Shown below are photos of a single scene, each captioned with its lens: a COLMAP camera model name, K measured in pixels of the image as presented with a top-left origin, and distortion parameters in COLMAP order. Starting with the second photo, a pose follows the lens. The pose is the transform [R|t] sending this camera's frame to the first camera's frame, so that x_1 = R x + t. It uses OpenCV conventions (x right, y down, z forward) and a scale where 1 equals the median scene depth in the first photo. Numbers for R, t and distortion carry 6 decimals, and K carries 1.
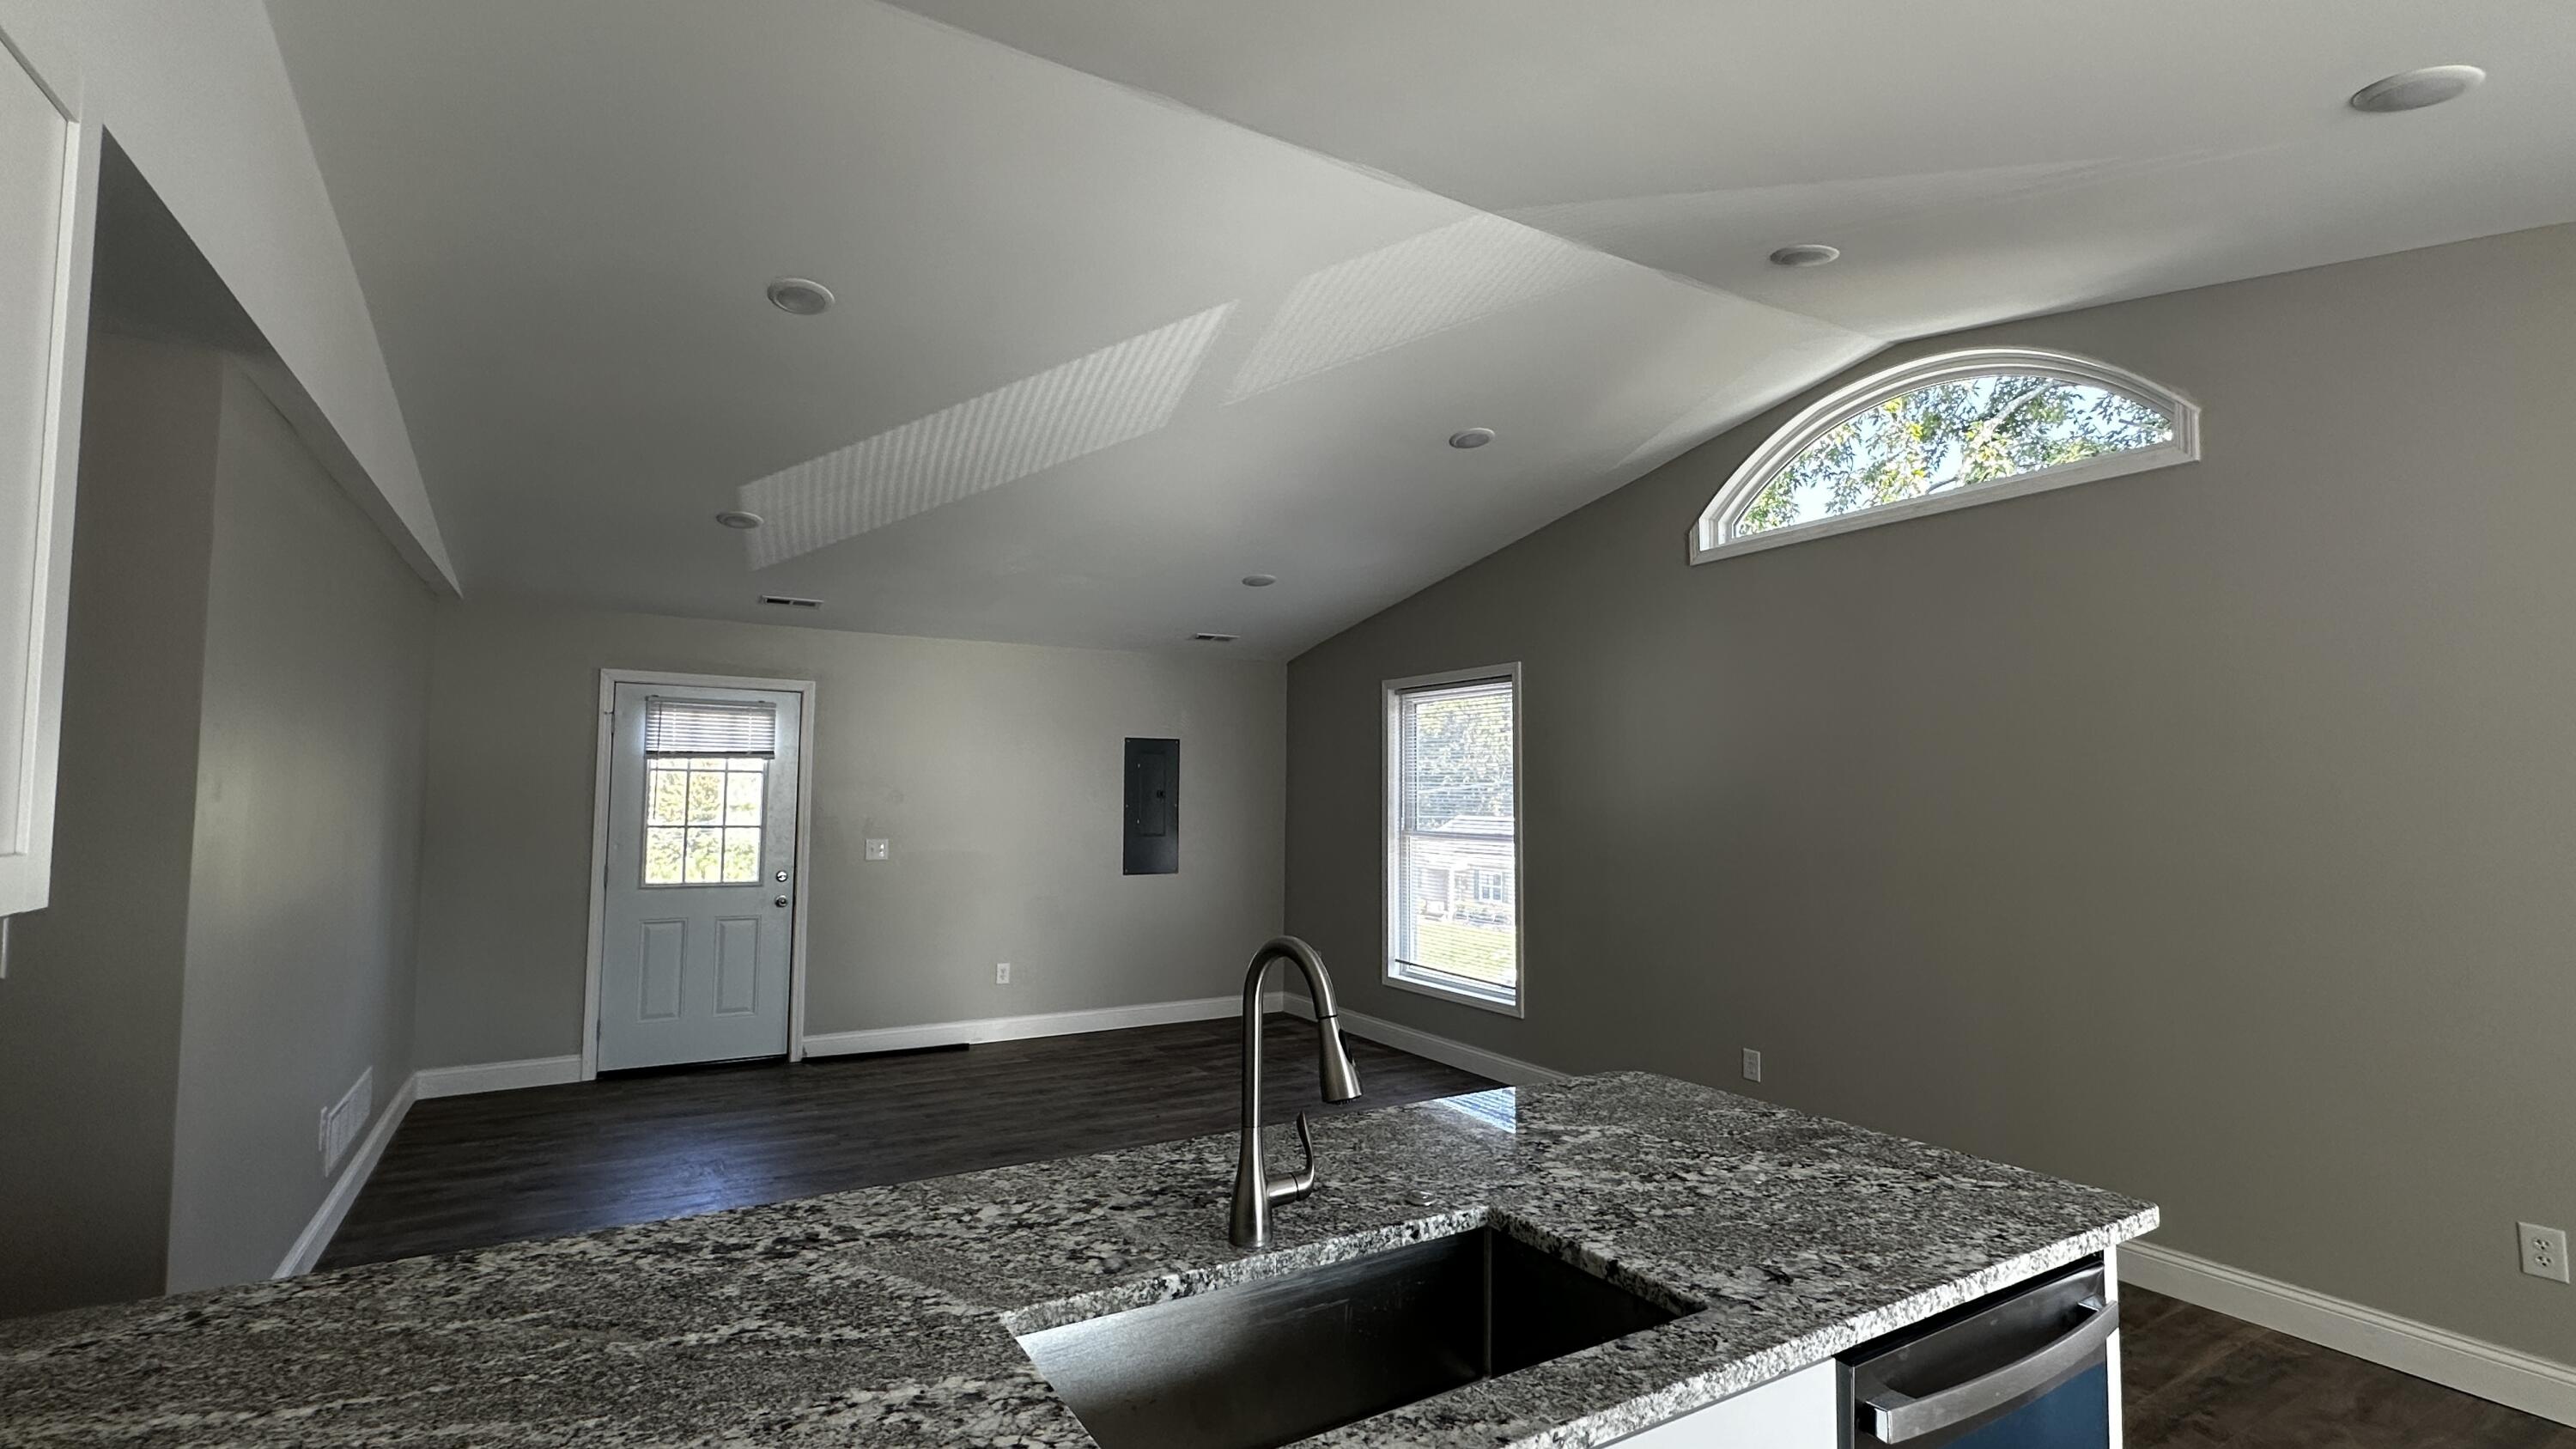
lens RADIAL K [[1154.4, 0, 1292.9], [0, 1154.4, 735.9], [0, 0, 1]] dist [-0.004834, -0.000685]
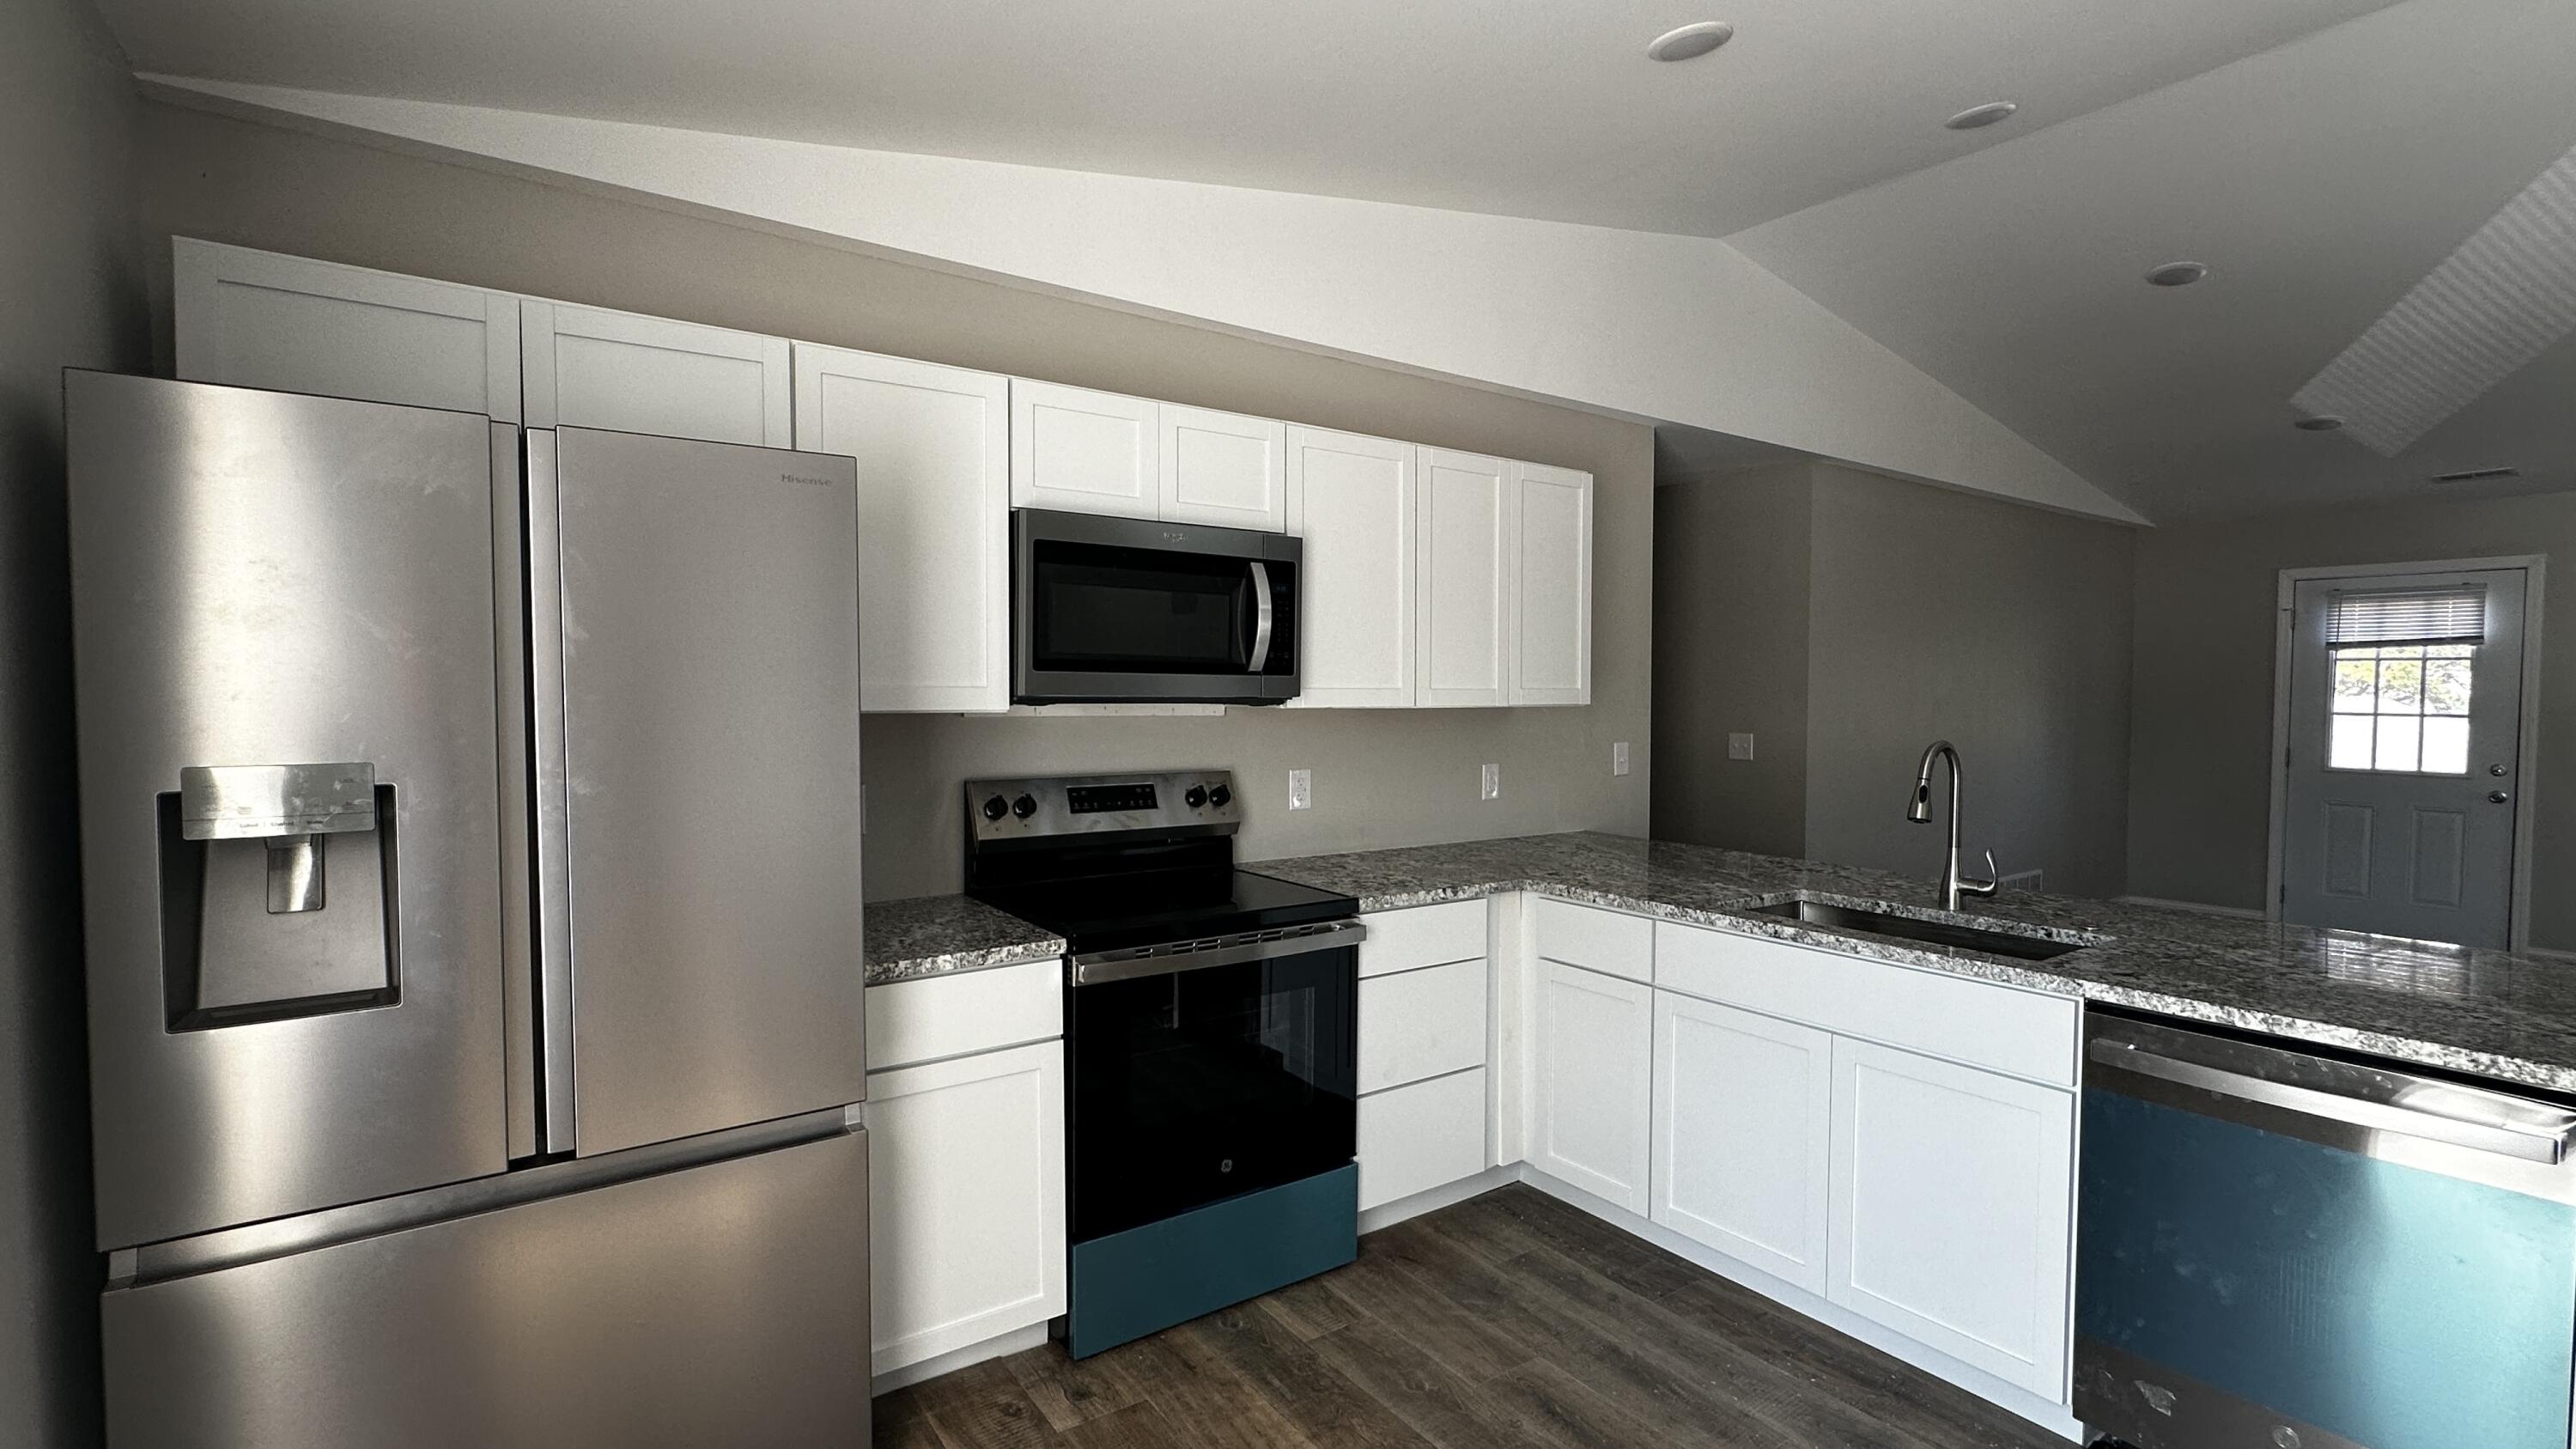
lens RADIAL K [[1154.4, 0, 1284.2], [0, 1154.4, 736.1], [0, 0, 1]] dist [-0.004834, -0.000685]
pose [[0.077774, 0.031663, -0.996468, 1.558058], [0.052294, 0.997990, 0.035793, 0.040220], [0.995599, -0.054894, 0.075962, -0.163797]]
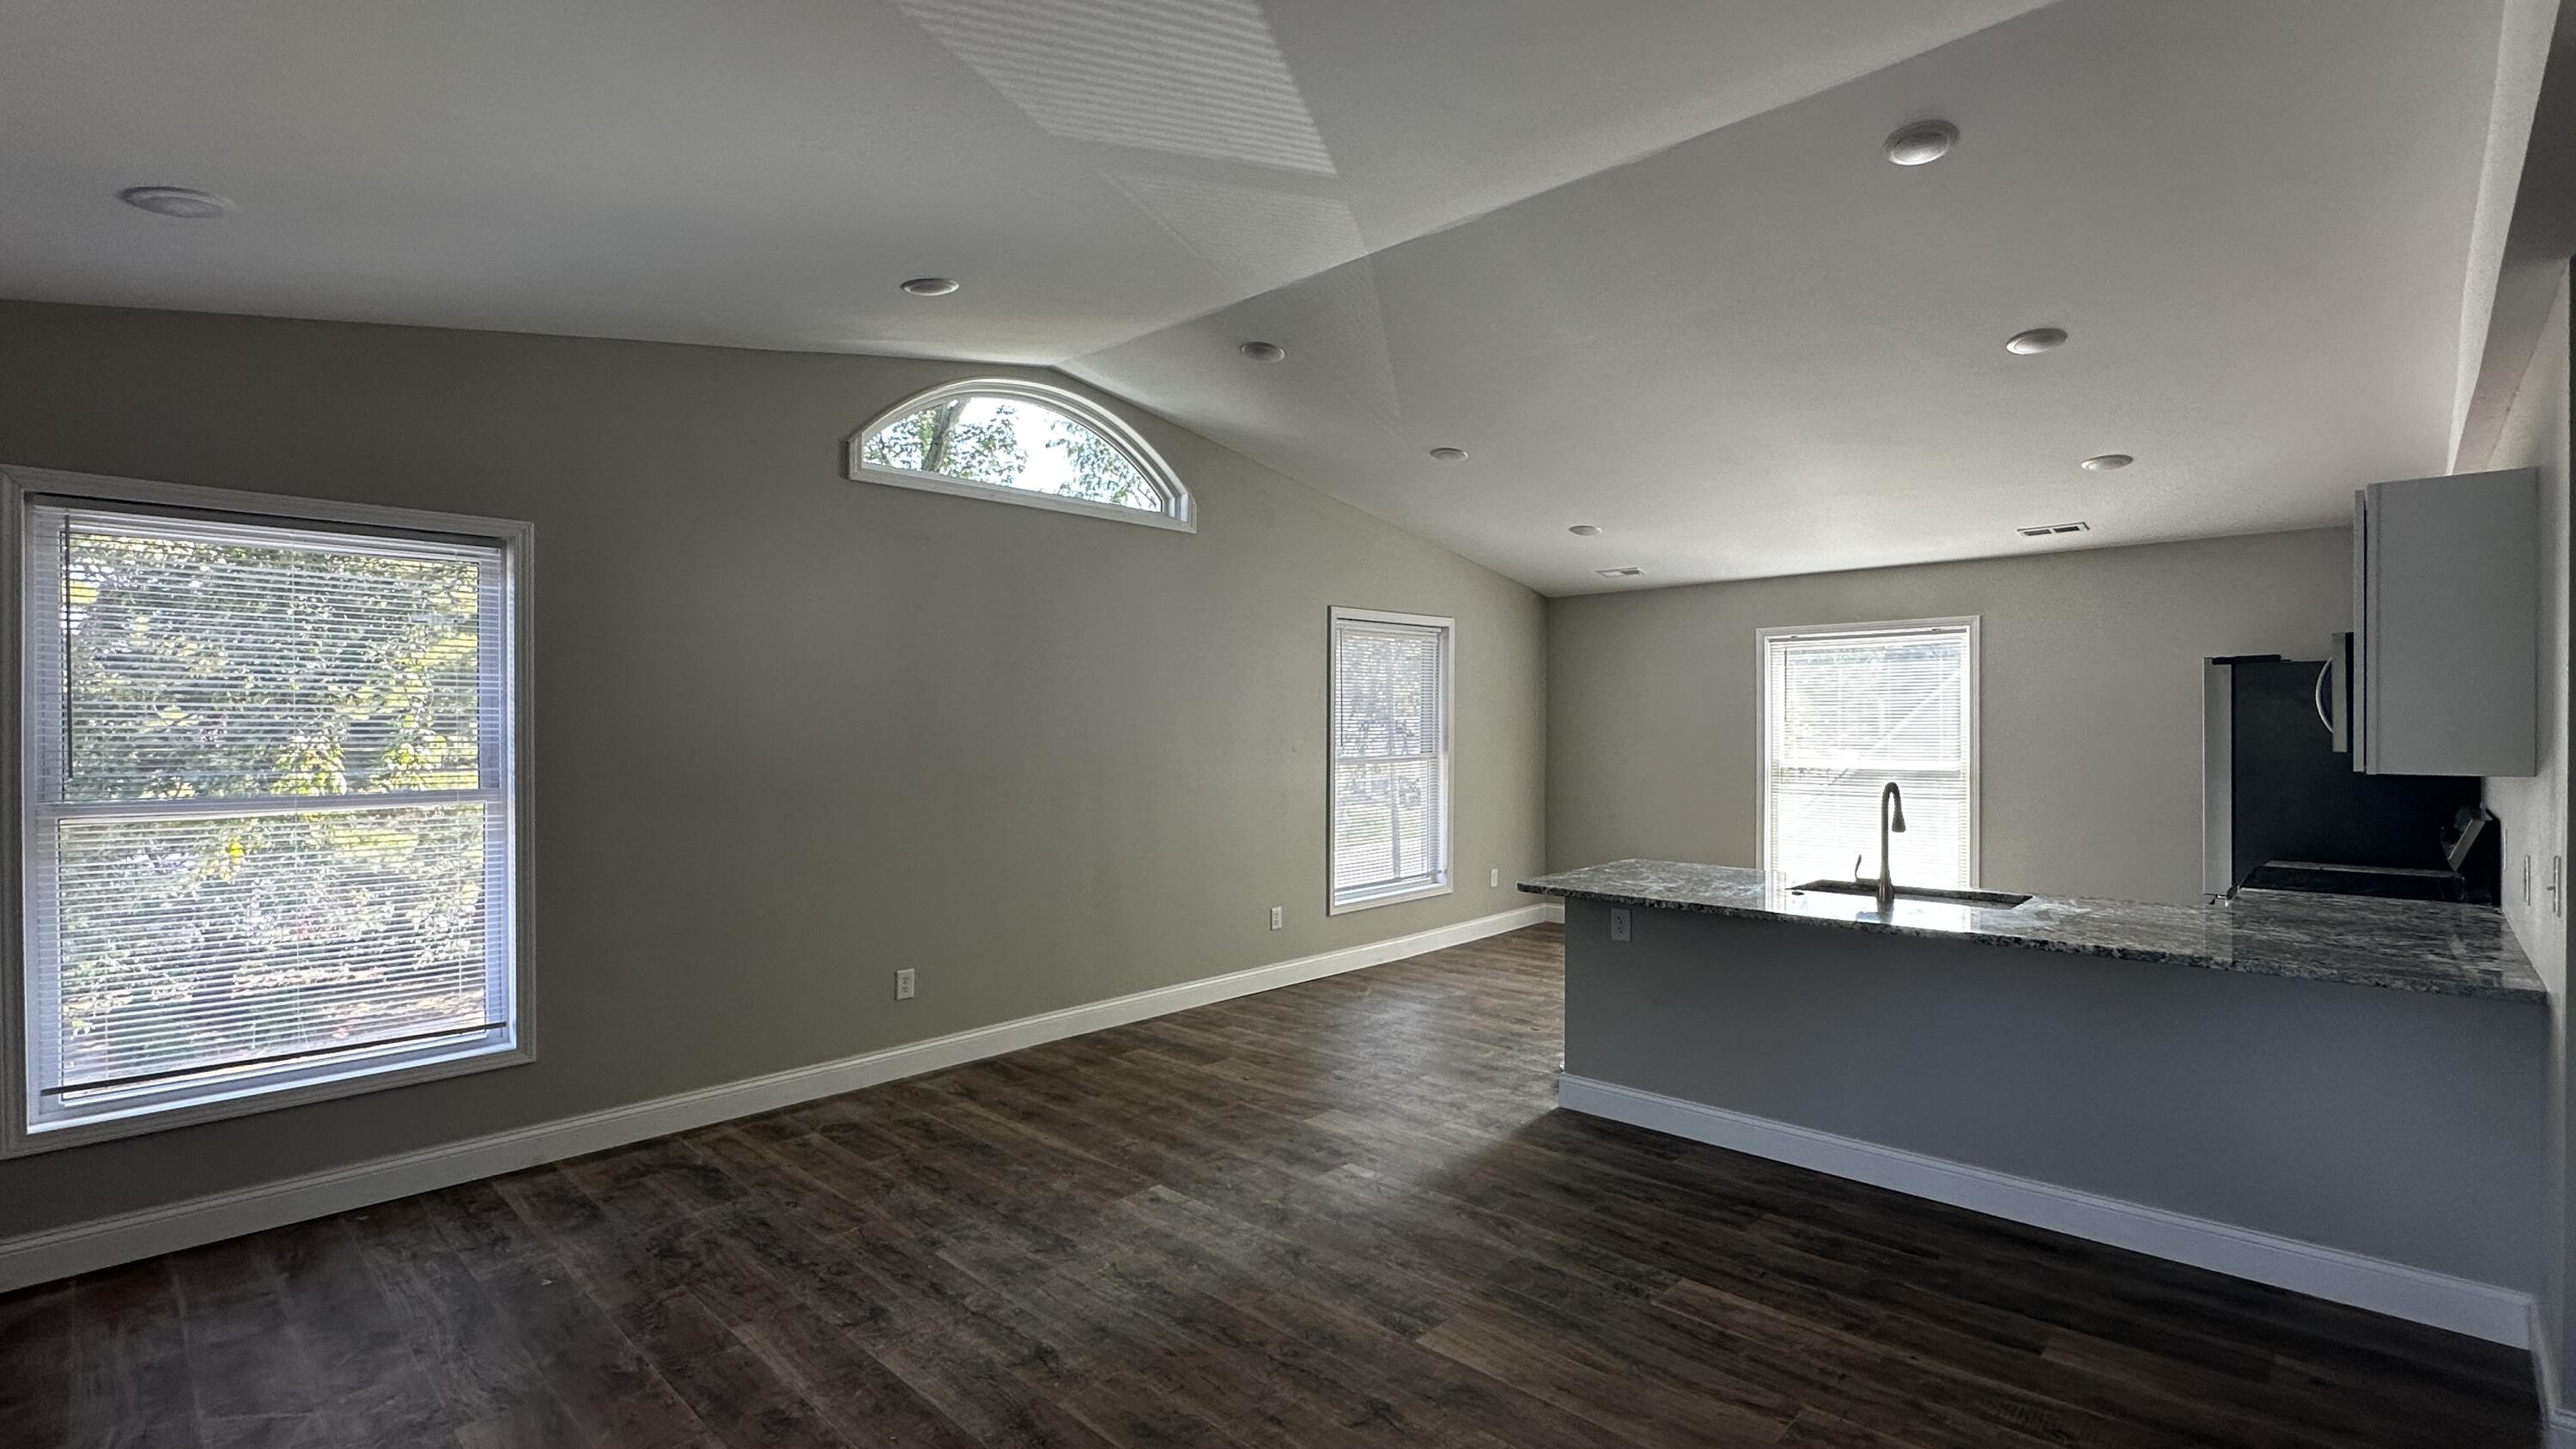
lens RADIAL K [[1154.4, 0, 1284.6], [0, 1154.4, 726.2], [0, 0, 1]] dist [-0.004834, -0.000685]
pose [[-0.266080, -0.009554, 0.963904, -1.990644], [-0.053809, 0.998539, -0.004956, 0.120916], [-0.962448, -0.053186, -0.266206, 2.761670]]
